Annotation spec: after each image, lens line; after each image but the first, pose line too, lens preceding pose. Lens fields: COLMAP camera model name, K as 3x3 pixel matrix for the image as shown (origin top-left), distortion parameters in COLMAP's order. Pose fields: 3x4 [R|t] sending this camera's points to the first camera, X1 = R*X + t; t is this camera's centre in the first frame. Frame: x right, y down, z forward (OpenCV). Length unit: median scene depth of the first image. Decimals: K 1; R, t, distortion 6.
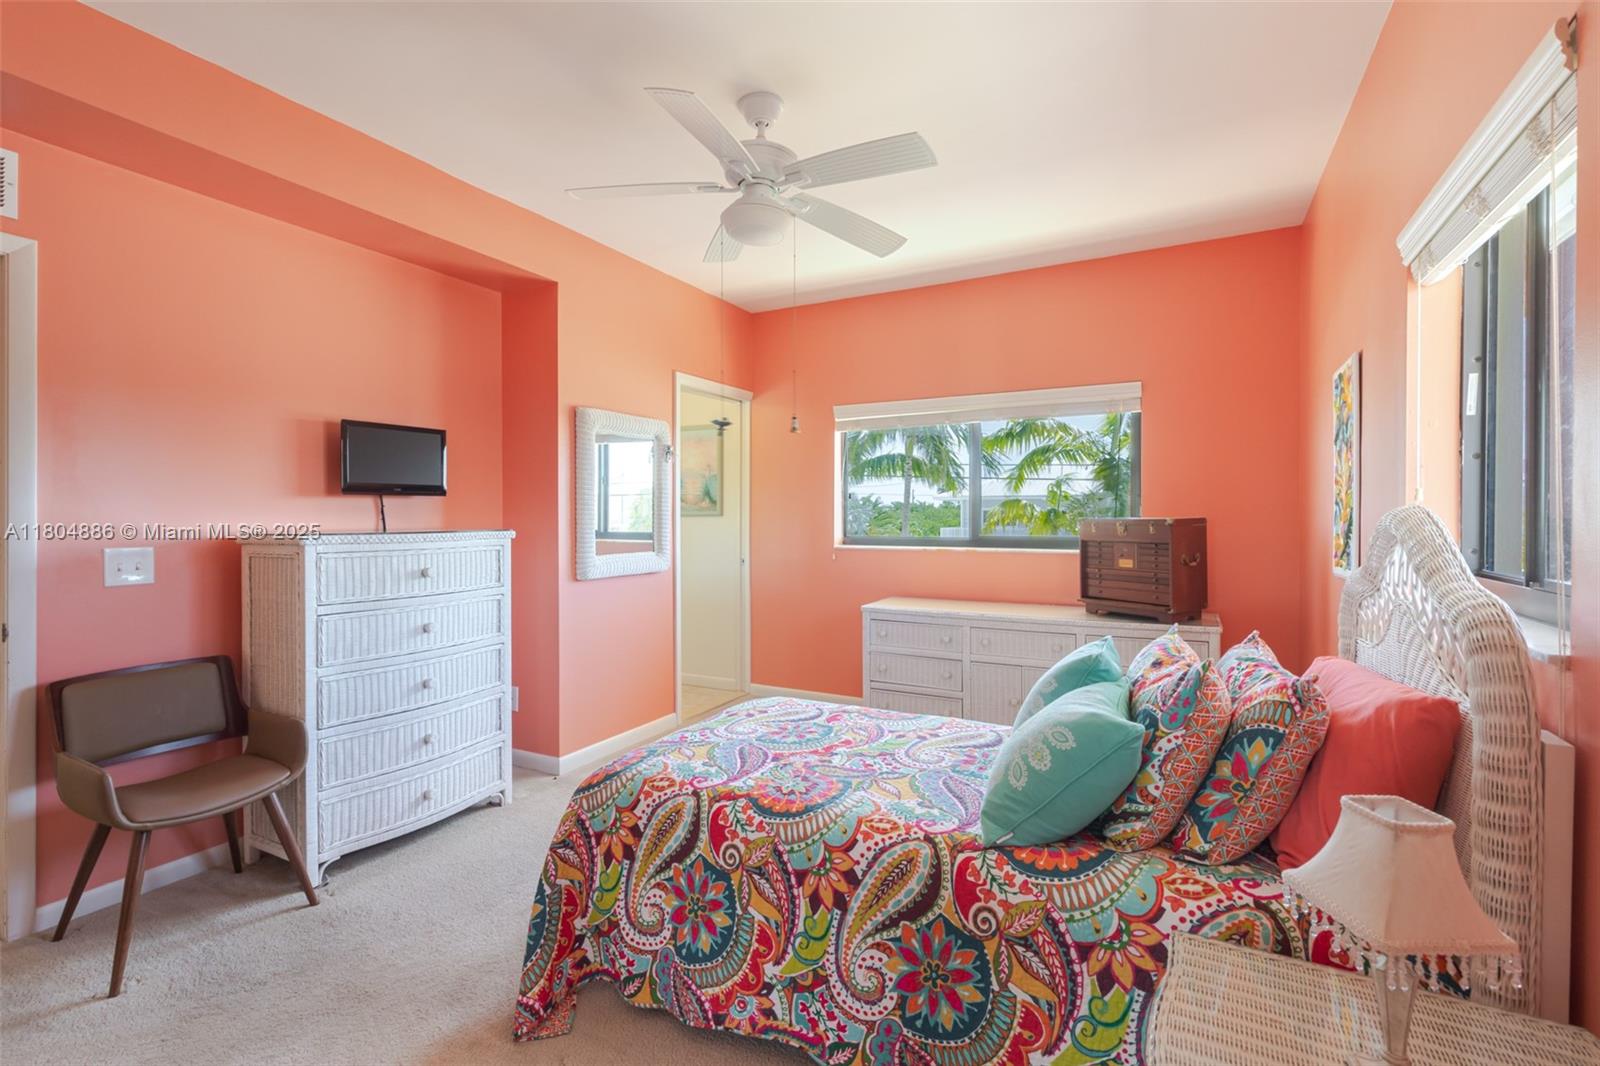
lens RADIAL K [[715.1, 0, 809.1], [0, 715.1, 524.5], [0, 0, 1]] dist [0.003948, -0.000501]
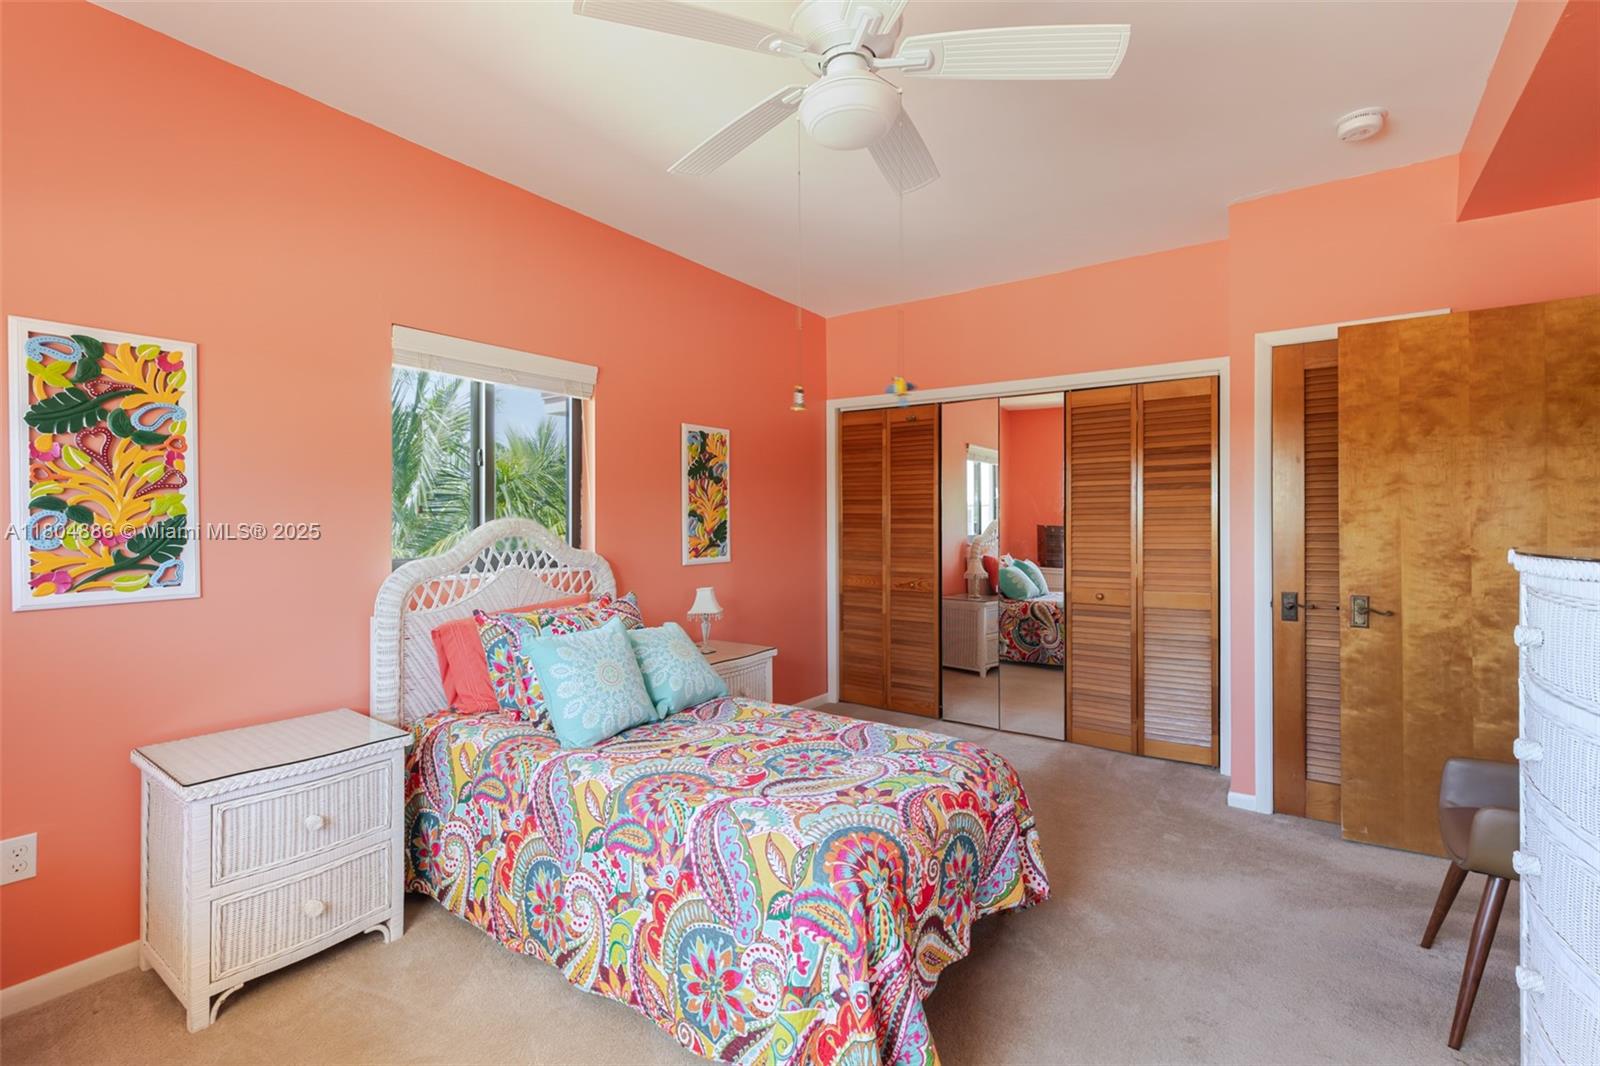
lens RADIAL K [[715.1, 0, 813.1], [0, 715.1, 512.0], [0, 0, 1]] dist [0.003948, -0.000501]
pose [[-0.992906, -0.001279, 0.118892, -0.139056], [-0.001609, 0.999995, -0.002679, -0.024849], [-0.118888, -0.002851, -0.992904, 1.994119]]
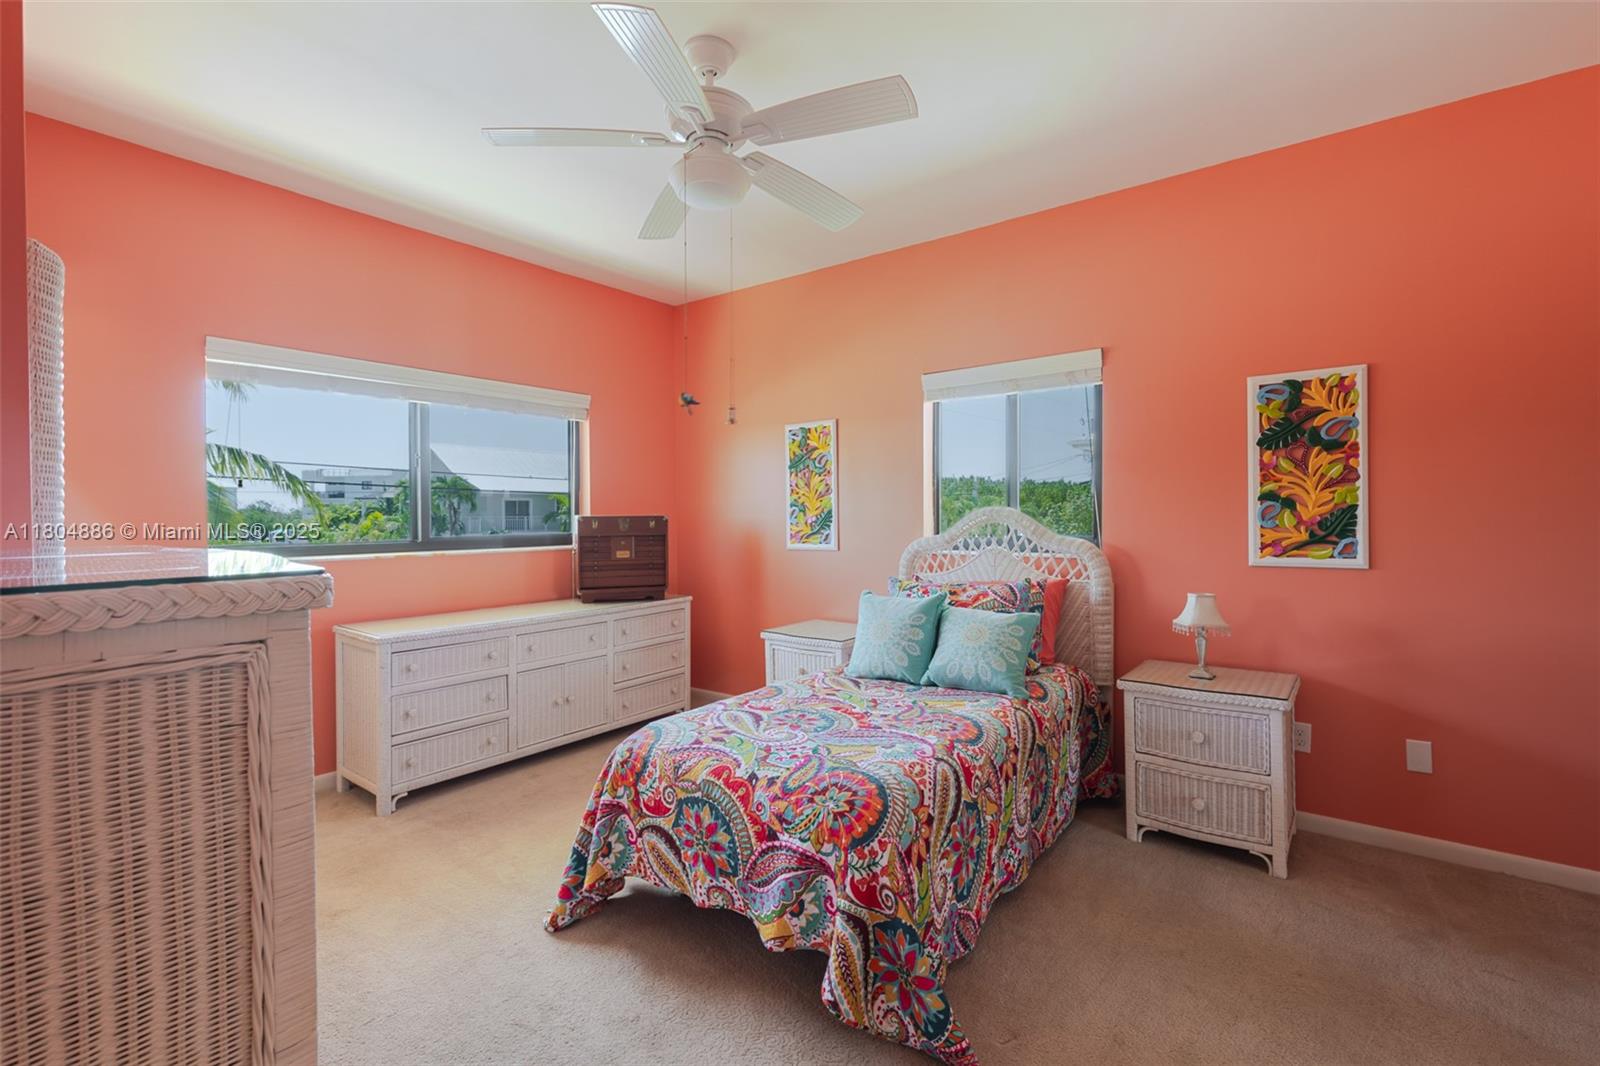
lens RADIAL K [[715.1, 0, 808.3], [0, 715.1, 522.8], [0, 0, 1]] dist [0.003948, -0.000501]
pose [[0.170055, -0.013853, 0.985337, -1.080707], [0.017204, 0.999791, 0.011087, -0.006266], [-0.985284, 0.015067, 0.170257, 0.846003]]
